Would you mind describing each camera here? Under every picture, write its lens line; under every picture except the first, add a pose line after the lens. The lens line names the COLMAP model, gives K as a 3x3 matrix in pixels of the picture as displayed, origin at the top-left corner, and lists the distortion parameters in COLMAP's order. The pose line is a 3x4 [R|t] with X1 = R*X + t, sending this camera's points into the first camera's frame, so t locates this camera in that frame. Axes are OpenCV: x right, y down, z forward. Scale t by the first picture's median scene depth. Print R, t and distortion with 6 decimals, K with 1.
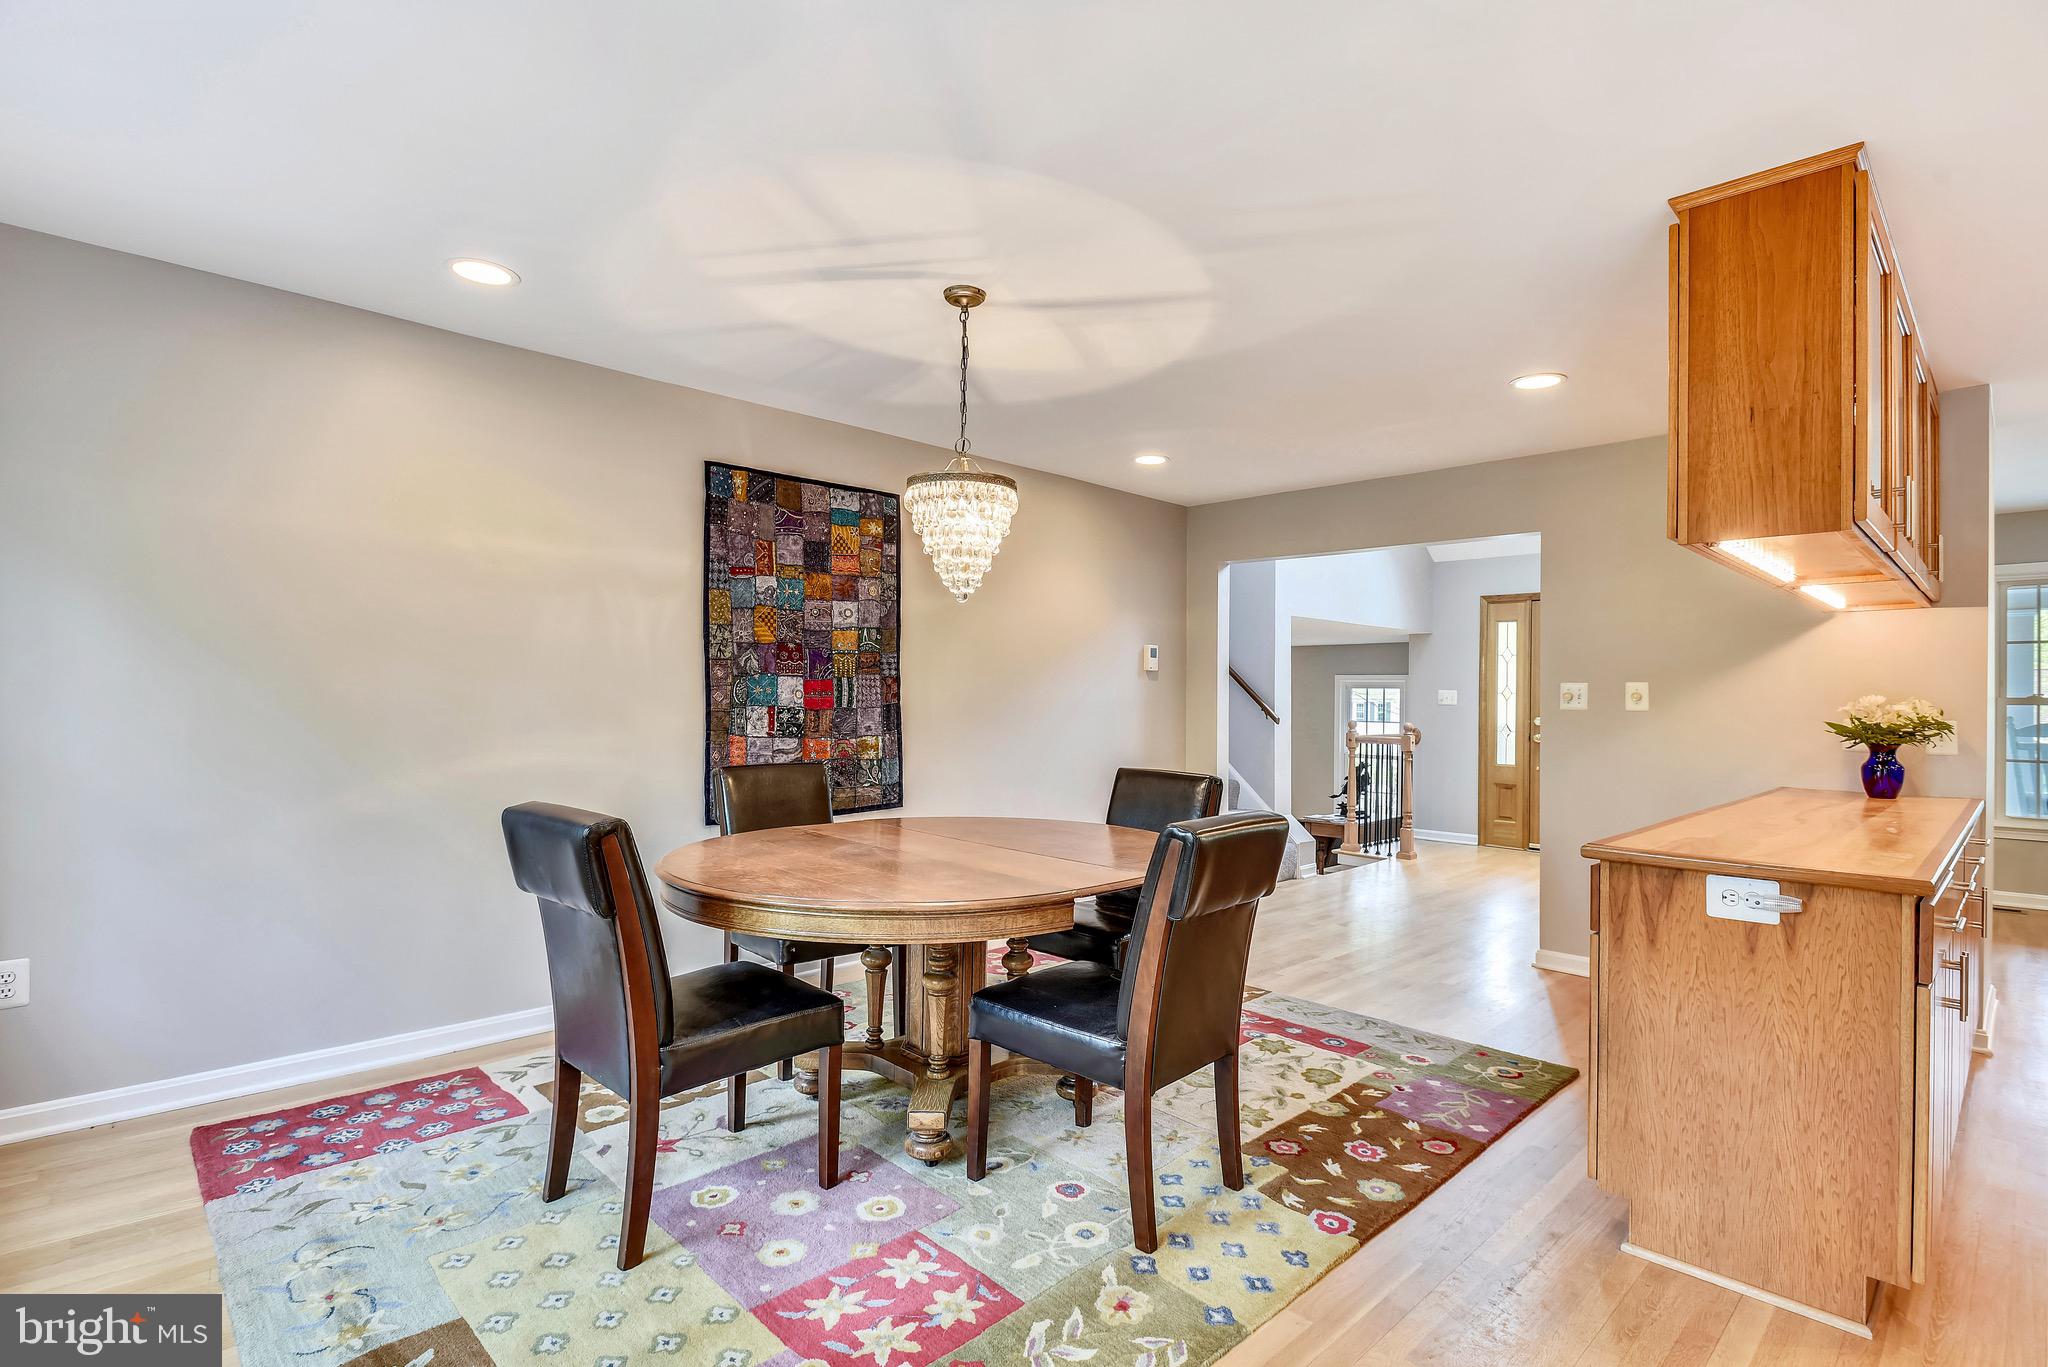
lens RADIAL K [[970.5, 0, 1015.4], [0, 970.5, 686.7], [0, 0, 1]] dist [-0.008474, 0.000799]
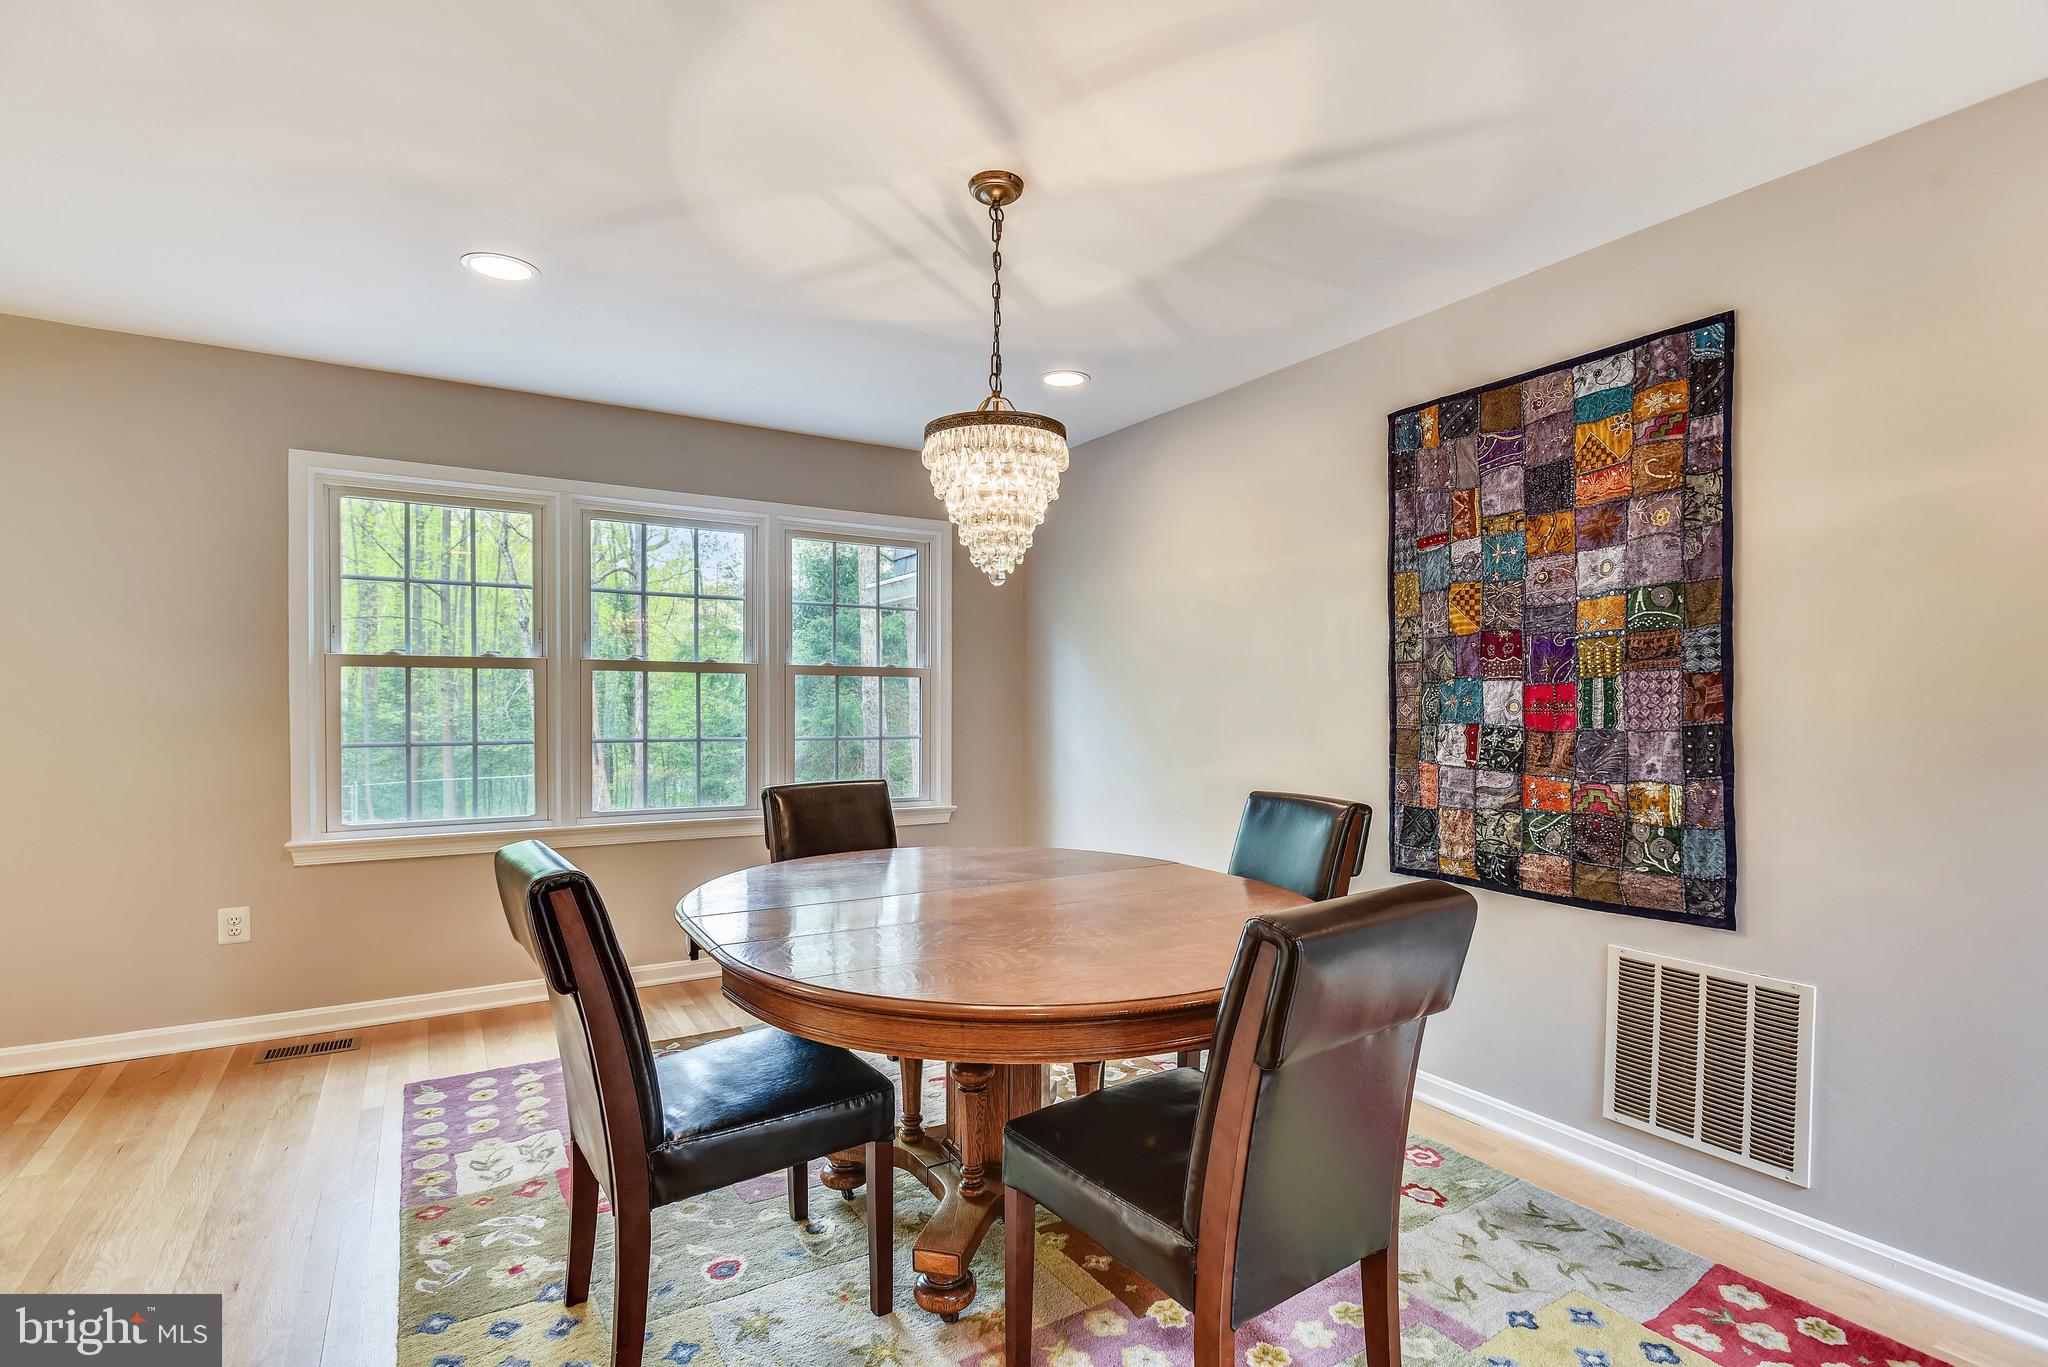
lens RADIAL K [[970.5, 0, 1044.7], [0, 970.5, 715.0], [0, 0, 1]] dist [-0.008474, 0.000799]
pose [[-0.184183, 0.001924, -0.982890, 0.475614], [0.003783, 0.999992, 0.001249, 0.011193], [0.982885, -0.003489, -0.184189, 0.800131]]
